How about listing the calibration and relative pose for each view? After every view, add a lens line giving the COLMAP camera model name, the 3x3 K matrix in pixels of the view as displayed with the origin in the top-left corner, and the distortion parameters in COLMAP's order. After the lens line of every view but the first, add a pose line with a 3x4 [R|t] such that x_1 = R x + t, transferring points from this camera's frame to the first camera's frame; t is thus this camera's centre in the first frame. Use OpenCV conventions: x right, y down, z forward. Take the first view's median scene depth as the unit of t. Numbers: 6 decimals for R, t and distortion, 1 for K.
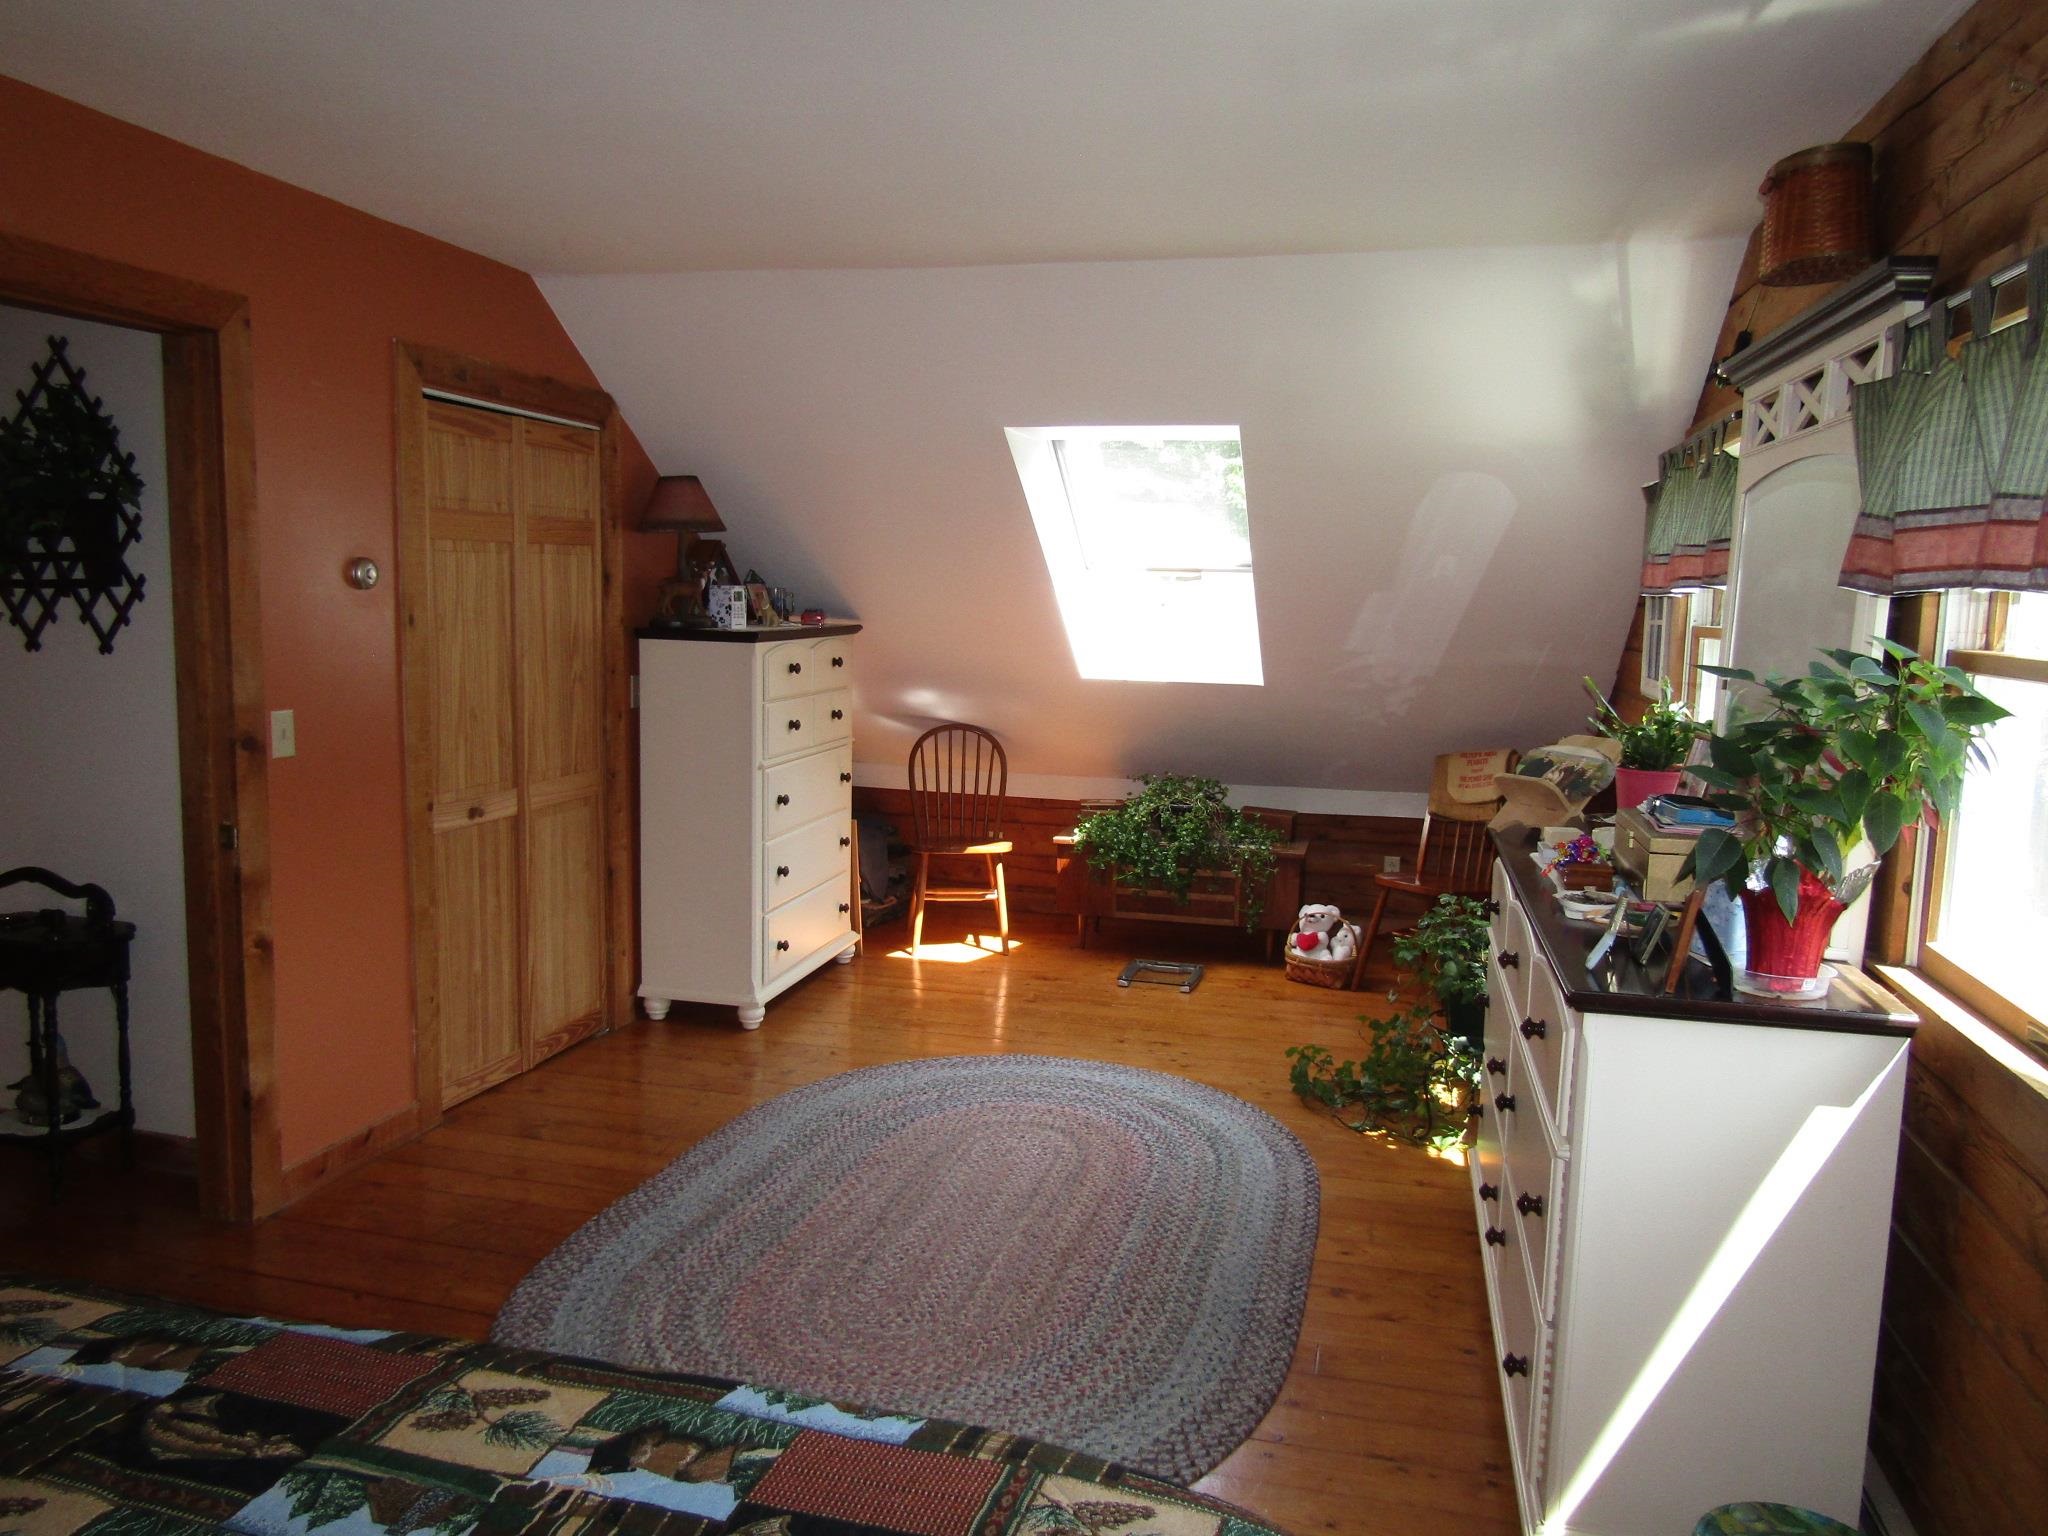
lens RADIAL K [[1427.6, 0, 1024.0], [0, 1427.6, 768.0], [0, 0, 1]] dist [-0.028326, -0.000609]
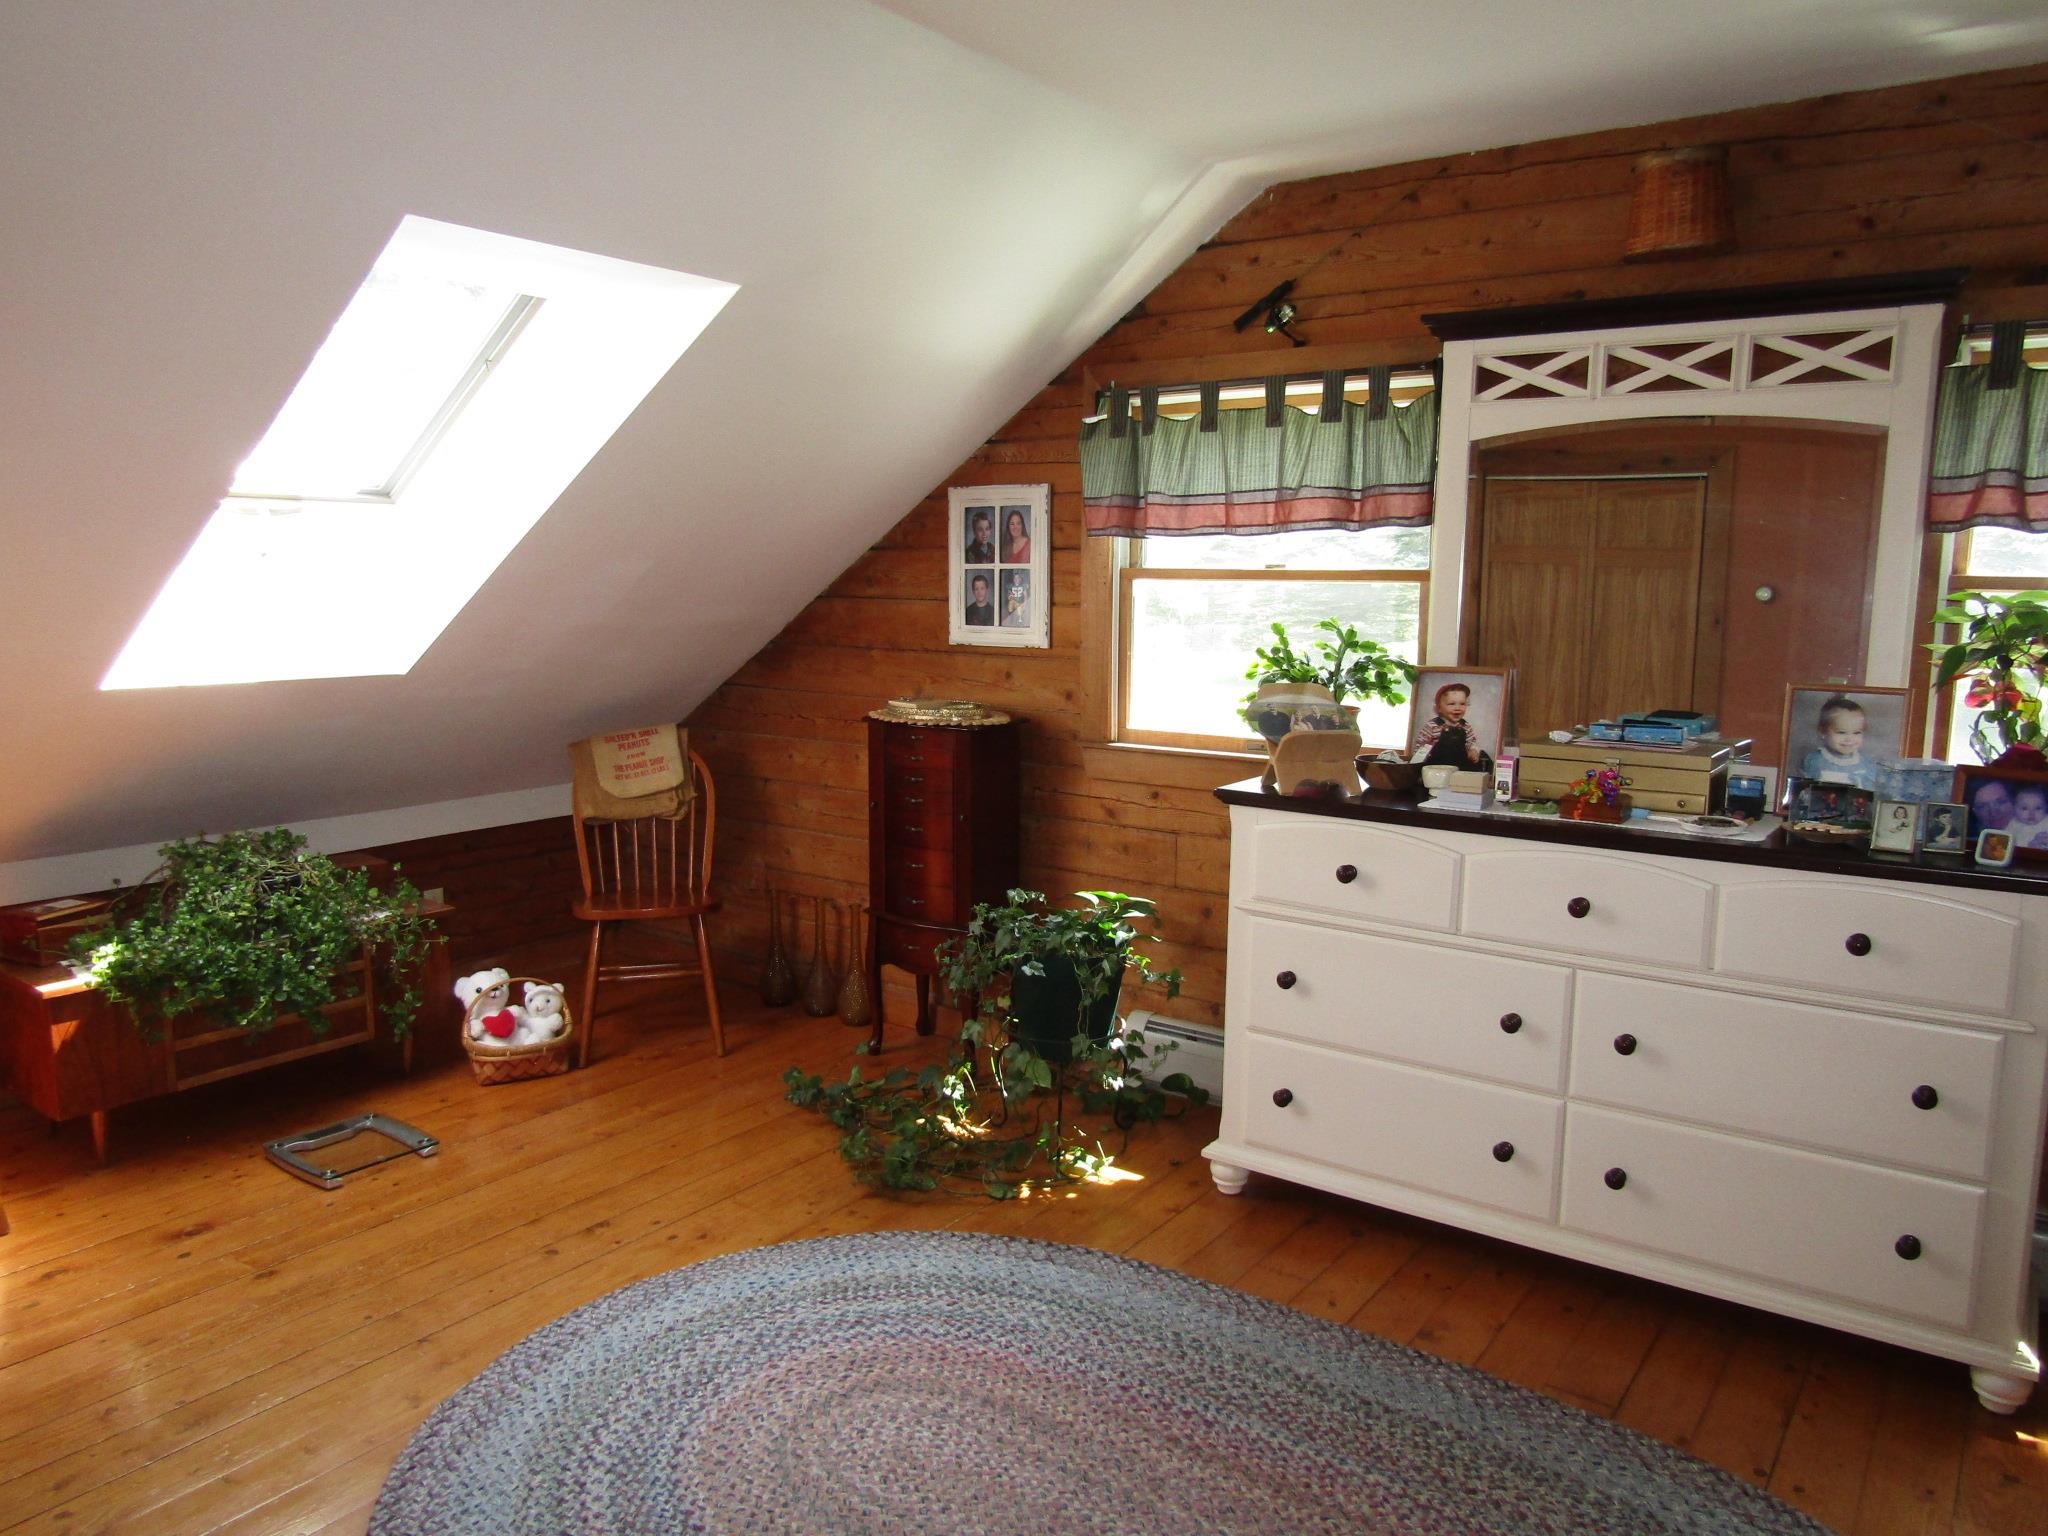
lens RADIAL K [[1427.6, 0, 1024.0], [0, 1427.6, 768.0], [0, 0, 1]] dist [-0.028326, -0.000609]
pose [[0.370485, -0.146361, 0.917234, -0.348197], [0.111609, 0.987367, 0.112472, -0.058043], [-0.922108, 0.060703, 0.382140, 0.487549]]
